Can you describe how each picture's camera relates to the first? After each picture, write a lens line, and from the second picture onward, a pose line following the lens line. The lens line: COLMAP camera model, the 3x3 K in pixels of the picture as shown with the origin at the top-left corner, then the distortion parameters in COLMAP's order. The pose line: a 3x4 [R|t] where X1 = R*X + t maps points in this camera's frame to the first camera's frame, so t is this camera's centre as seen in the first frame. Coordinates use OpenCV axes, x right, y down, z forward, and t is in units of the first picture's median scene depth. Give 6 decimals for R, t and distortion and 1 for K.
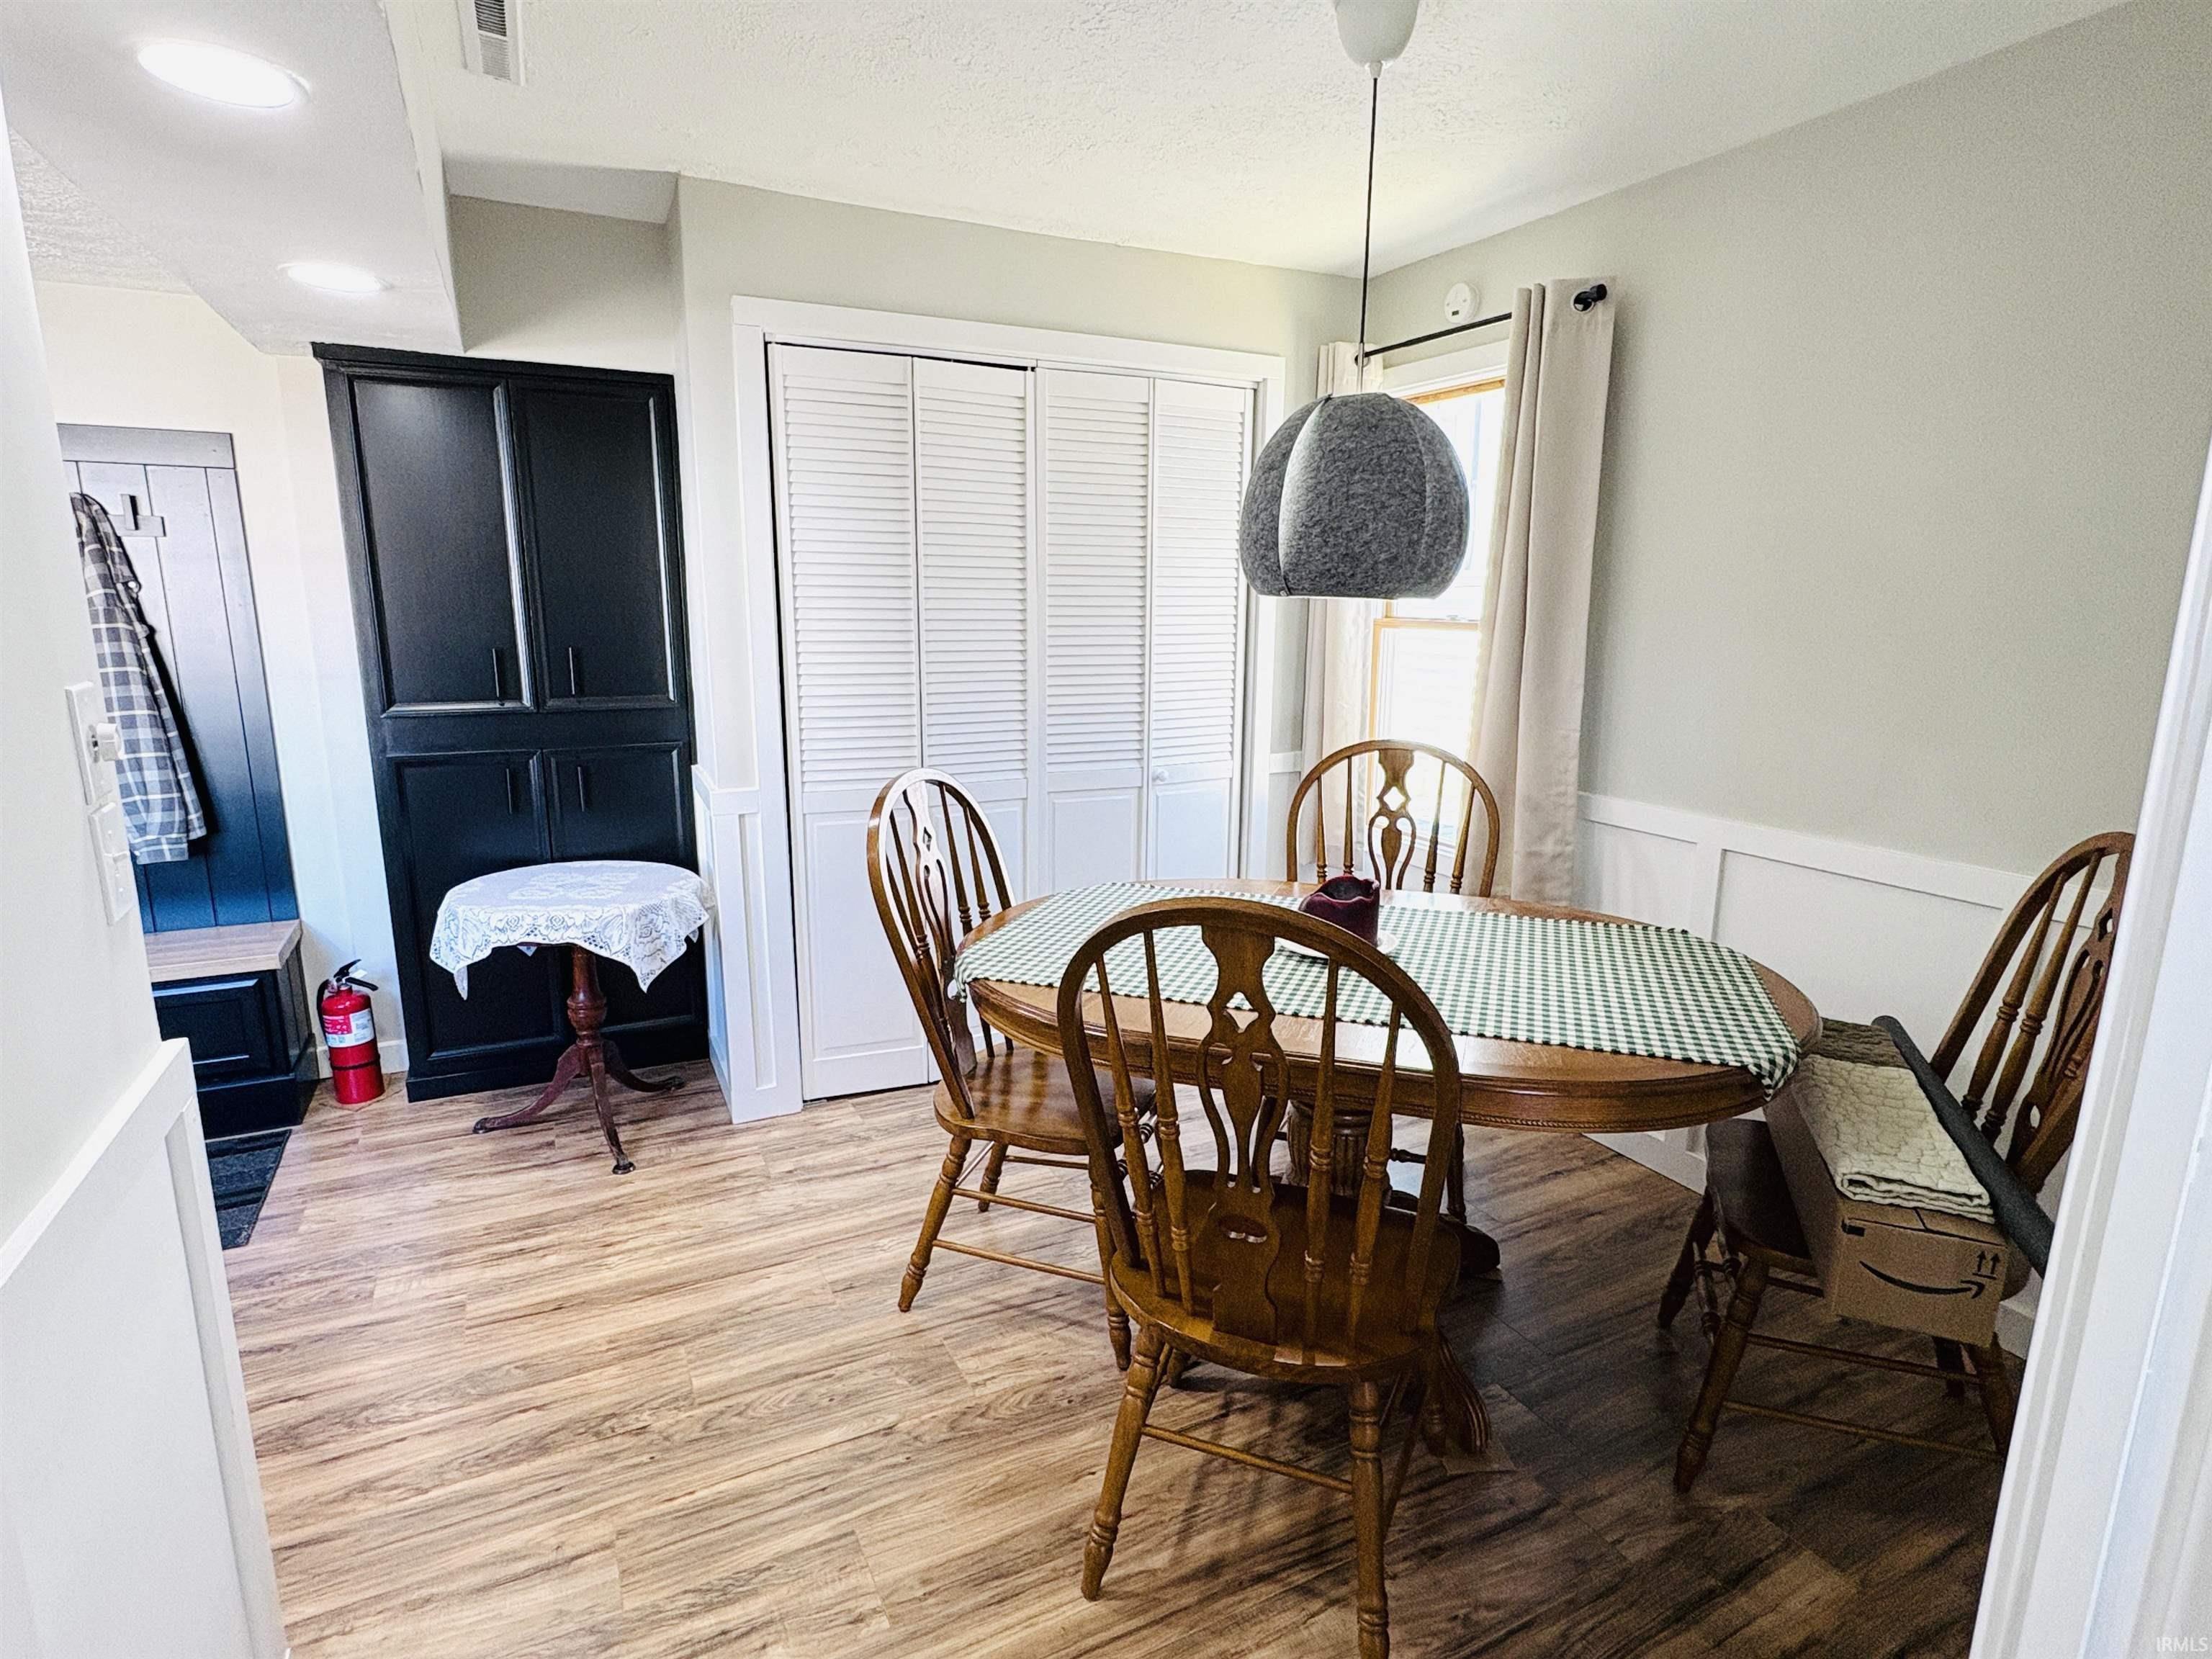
lens RADIAL K [[1148.5, 0, 1108.4], [0, 1148.5, 828.3], [0, 0, 1]] dist [-0.005095, 0.003501]
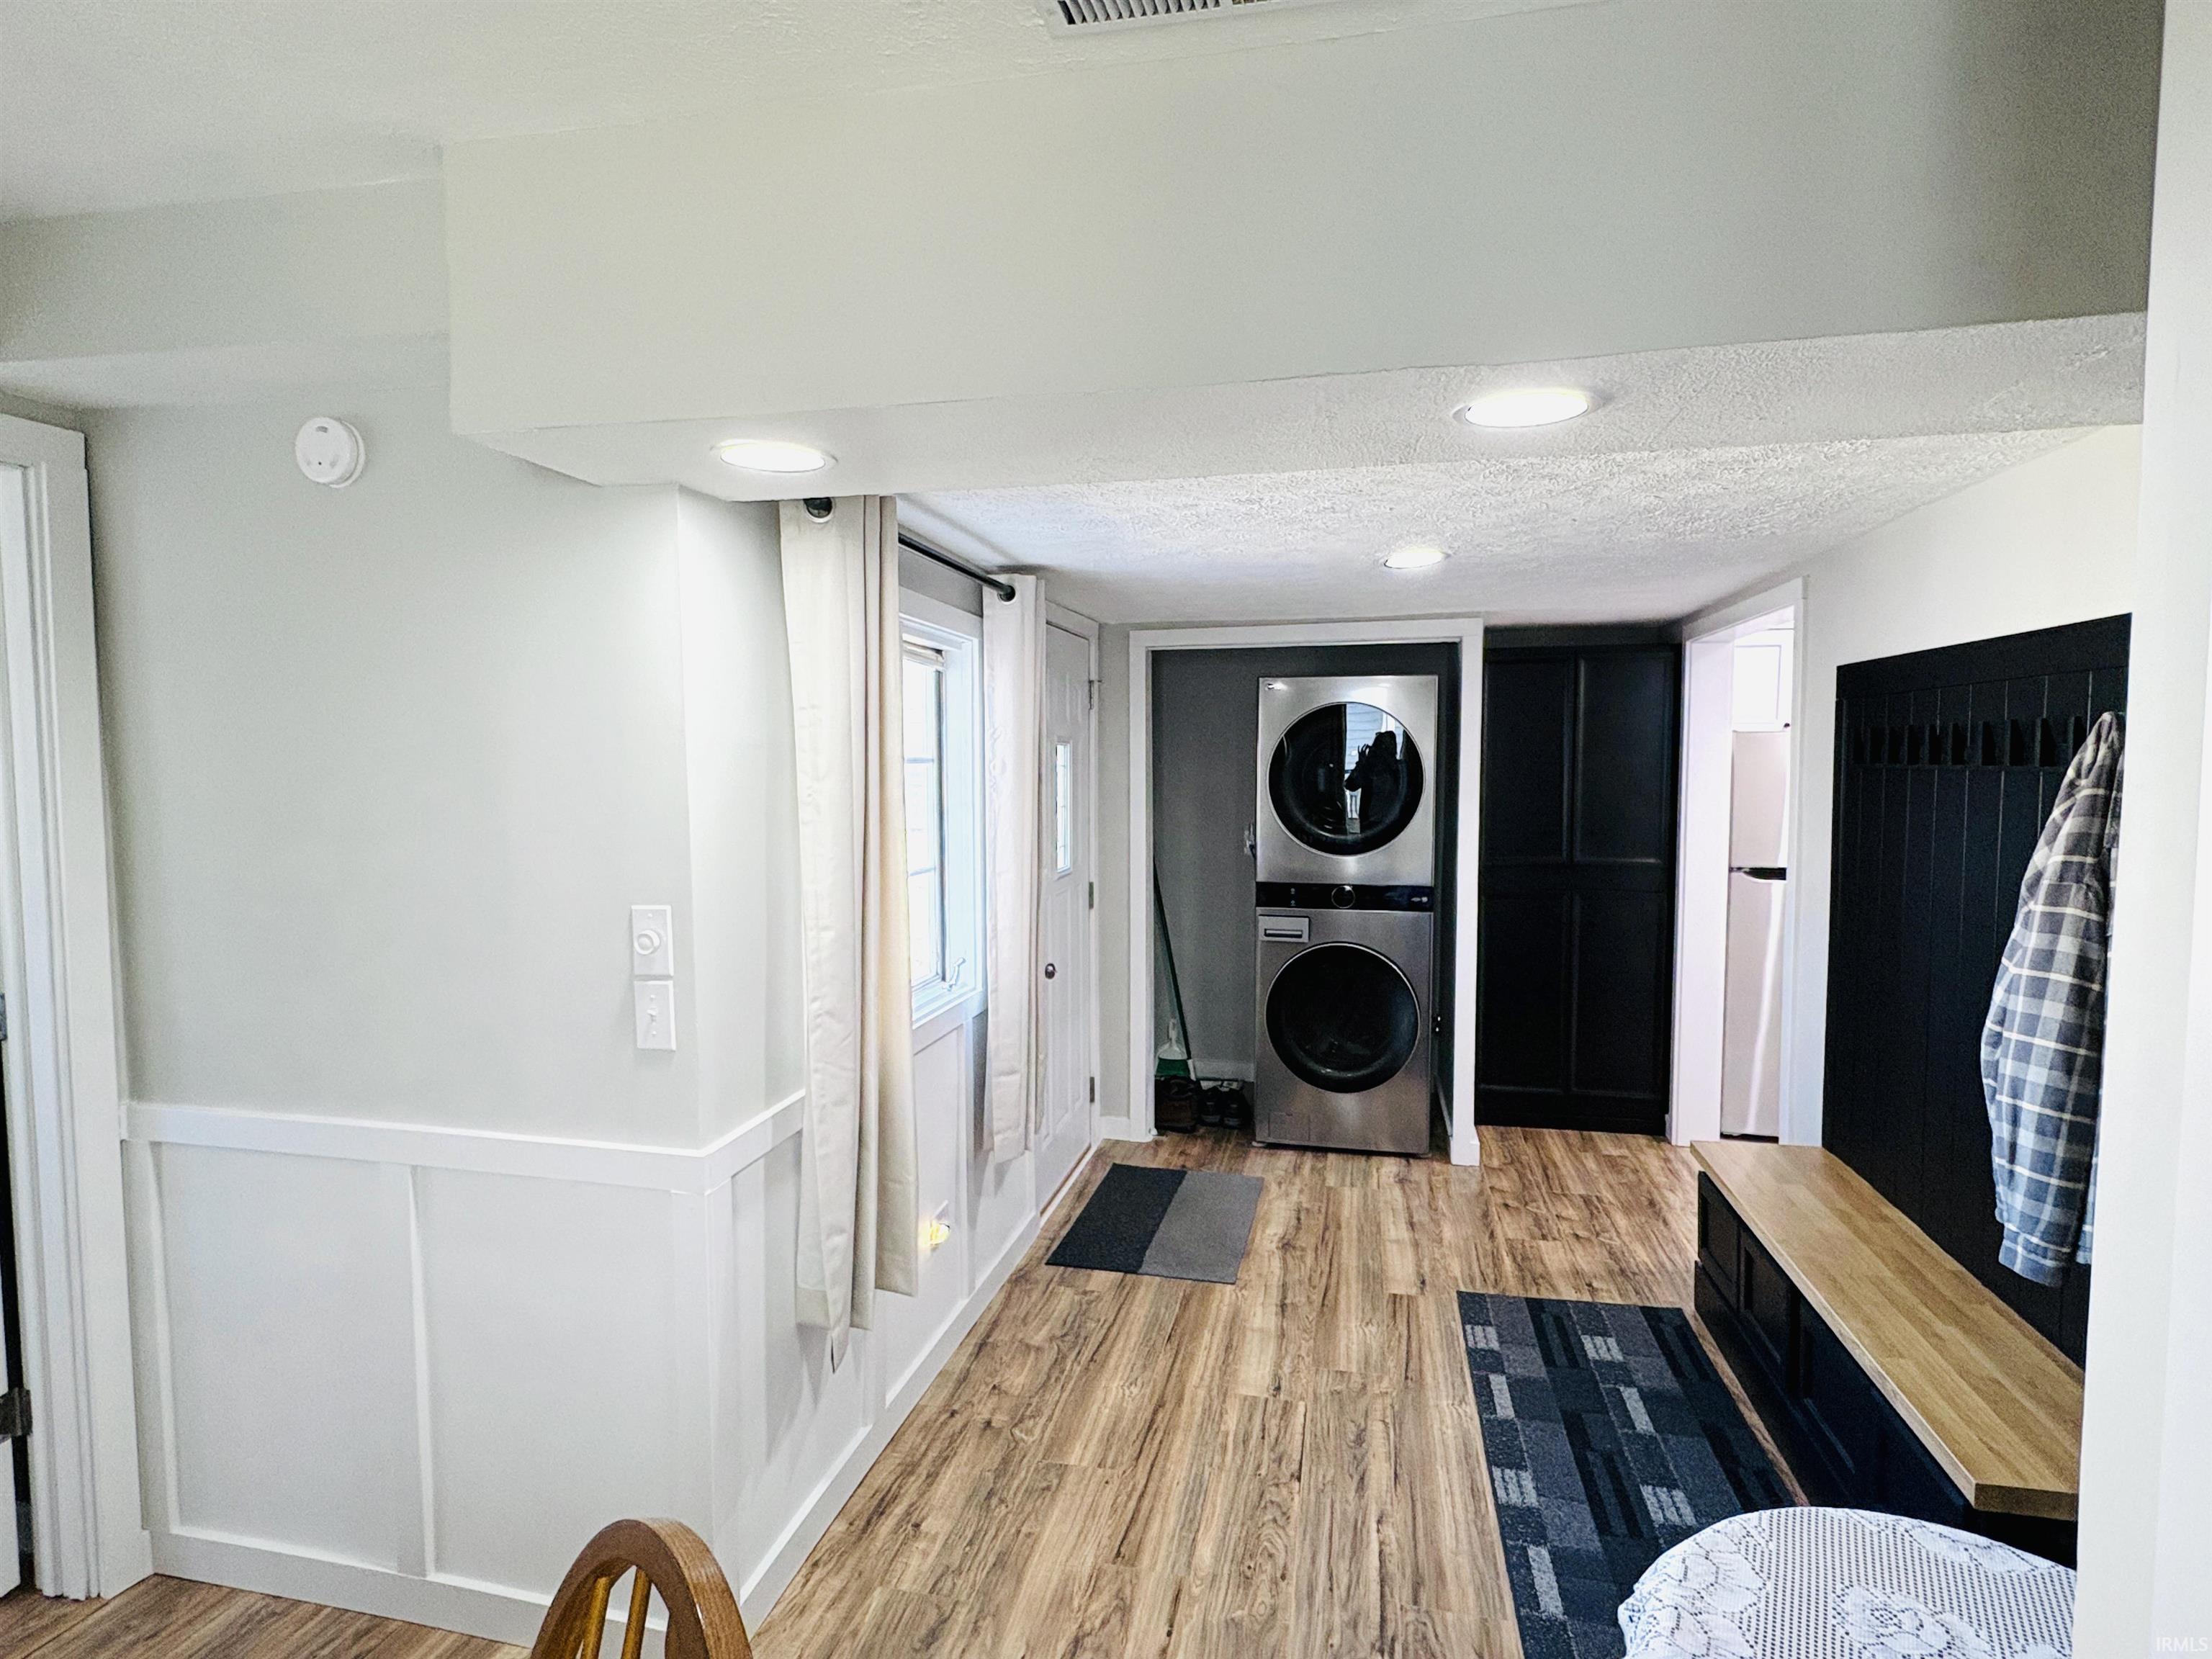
lens RADIAL K [[1148.5, 0, 1106.0], [0, 1148.5, 833.7], [0, 0, 1]] dist [-0.005095, 0.003501]
pose [[-0.639818, 0.040897, -0.767438, -0.015972], [-0.166967, 0.967335, 0.190750, -0.249134], [0.750170, 0.250182, -0.612089, 0.966091]]
